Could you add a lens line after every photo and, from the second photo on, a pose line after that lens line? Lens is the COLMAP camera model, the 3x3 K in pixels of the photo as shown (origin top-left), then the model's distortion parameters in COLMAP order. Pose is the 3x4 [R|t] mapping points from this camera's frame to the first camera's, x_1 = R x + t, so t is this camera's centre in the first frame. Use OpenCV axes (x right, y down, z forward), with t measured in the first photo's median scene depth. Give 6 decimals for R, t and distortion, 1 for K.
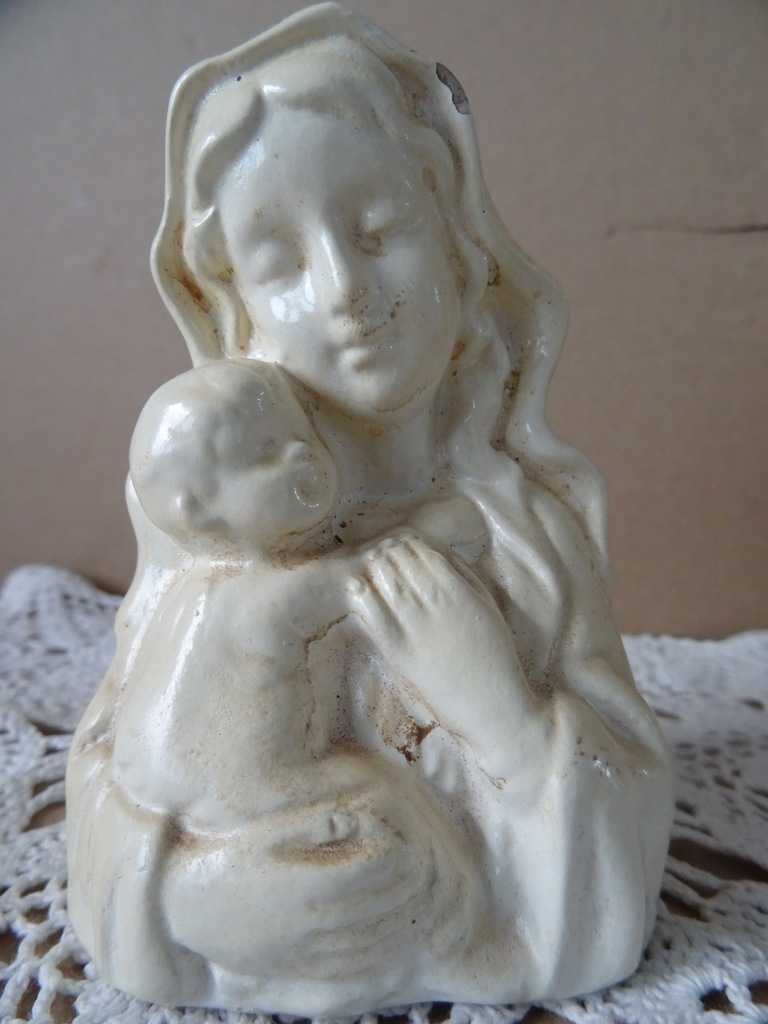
lens RADIAL K [[721.7, 0, 380.7], [0, 721.7, 535.7], [0, 0, 1]] dist [0.066854, -0.040914]
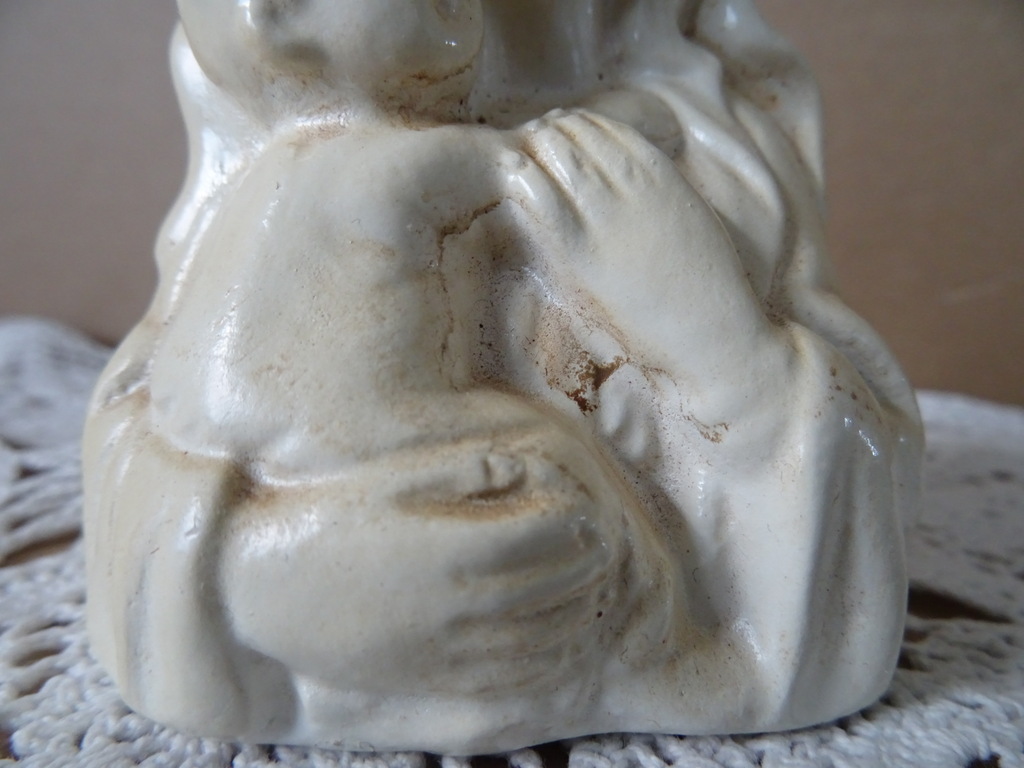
lens RADIAL K [[721.7, 0, 512.0], [0, 721.7, 384.0], [0, 0, 1]] dist [0.066854, -0.040914]
pose [[0.996849, 0.022503, 0.076063, -0.087757], [-0.025648, 0.998845, 0.040635, 0.269019], [-0.075061, -0.042457, 0.996275, 0.319024]]
